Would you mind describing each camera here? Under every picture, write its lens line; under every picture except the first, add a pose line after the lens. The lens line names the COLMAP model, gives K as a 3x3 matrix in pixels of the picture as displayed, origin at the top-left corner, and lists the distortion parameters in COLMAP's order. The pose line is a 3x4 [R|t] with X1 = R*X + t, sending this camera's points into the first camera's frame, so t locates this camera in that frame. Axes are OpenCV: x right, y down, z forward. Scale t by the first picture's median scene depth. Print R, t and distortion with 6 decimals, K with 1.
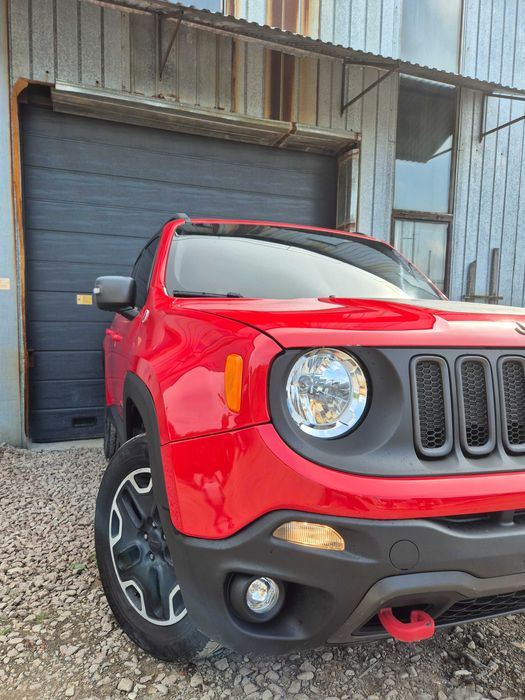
lens RADIAL K [[468.7, 0, 254.9], [0, 468.7, 357.6], [0, 0, 1]] dist [0.076811, -0.061341]
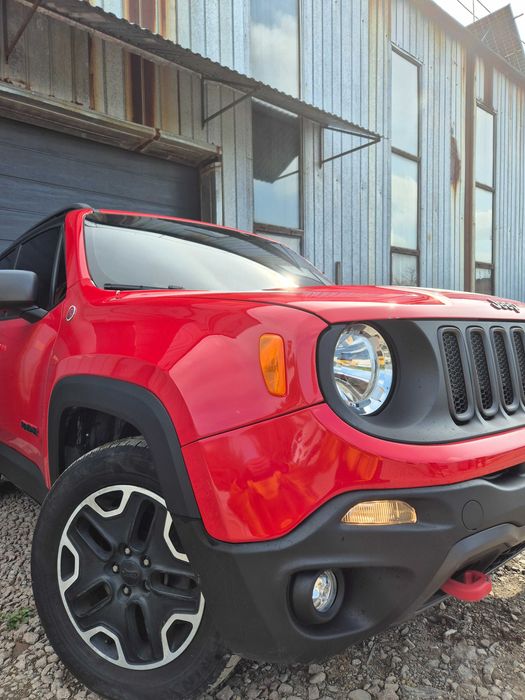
lens RADIAL K [[468.7, 0, 262.6], [0, 468.7, 349.1], [0, 0, 1]] dist [0.076811, -0.061341]
pose [[0.935484, -0.046734, 0.350264, -0.085636], [0.064254, 0.997188, -0.038561, 0.012812], [-0.347477, 0.058580, 0.935857, 0.032169]]
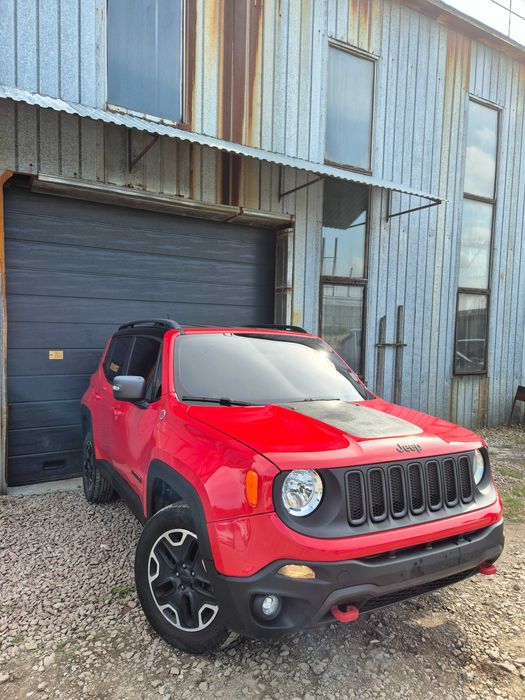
lens RADIAL K [[468.7, 0, 260.6], [0, 468.7, 354.8], [0, 0, 1]] dist [0.076811, -0.061341]
pose [[0.986440, -0.002798, 0.164097, -0.070029], [0.007457, 0.999586, -0.027783, -0.091935], [-0.163951, 0.028630, 0.986053, -0.185193]]
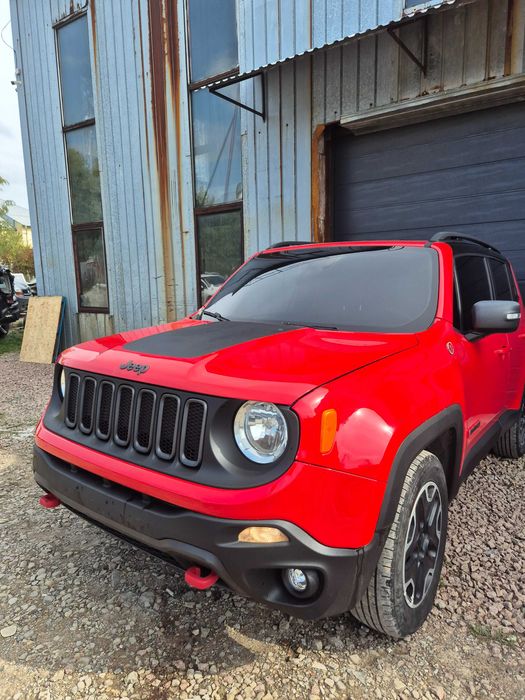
lens RADIAL K [[468.7, 0, 265.8], [0, 468.7, 346.0], [0, 0, 1]] dist [0.076811, -0.061341]
pose [[0.558051, 0.091517, -0.824745, 0.494014], [-0.046661, 0.995788, 0.078925, -0.062963], [0.828494, -0.005560, 0.559971, 0.123151]]
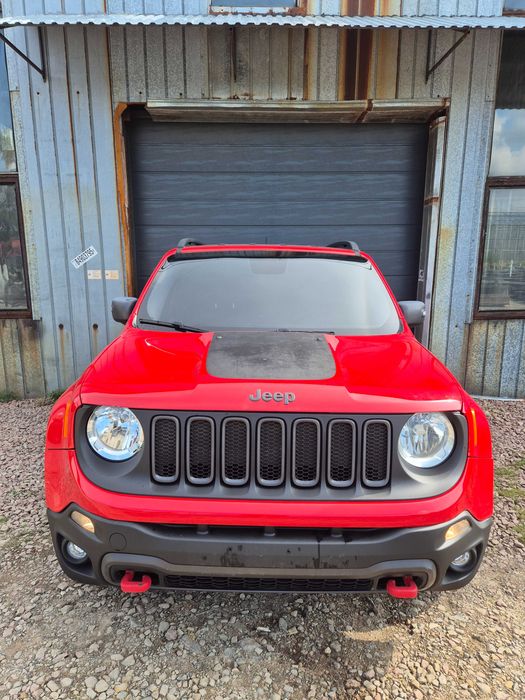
lens RADIAL K [[468.7, 0, 260.4], [0, 468.7, 355.2], [0, 0, 1]] dist [0.076811, -0.061341]
pose [[0.941053, 0.051392, -0.334333, 0.240153], [-0.015256, 0.993834, 0.109824, -0.077184], [0.337916, -0.098250, 0.936034, -0.057623]]
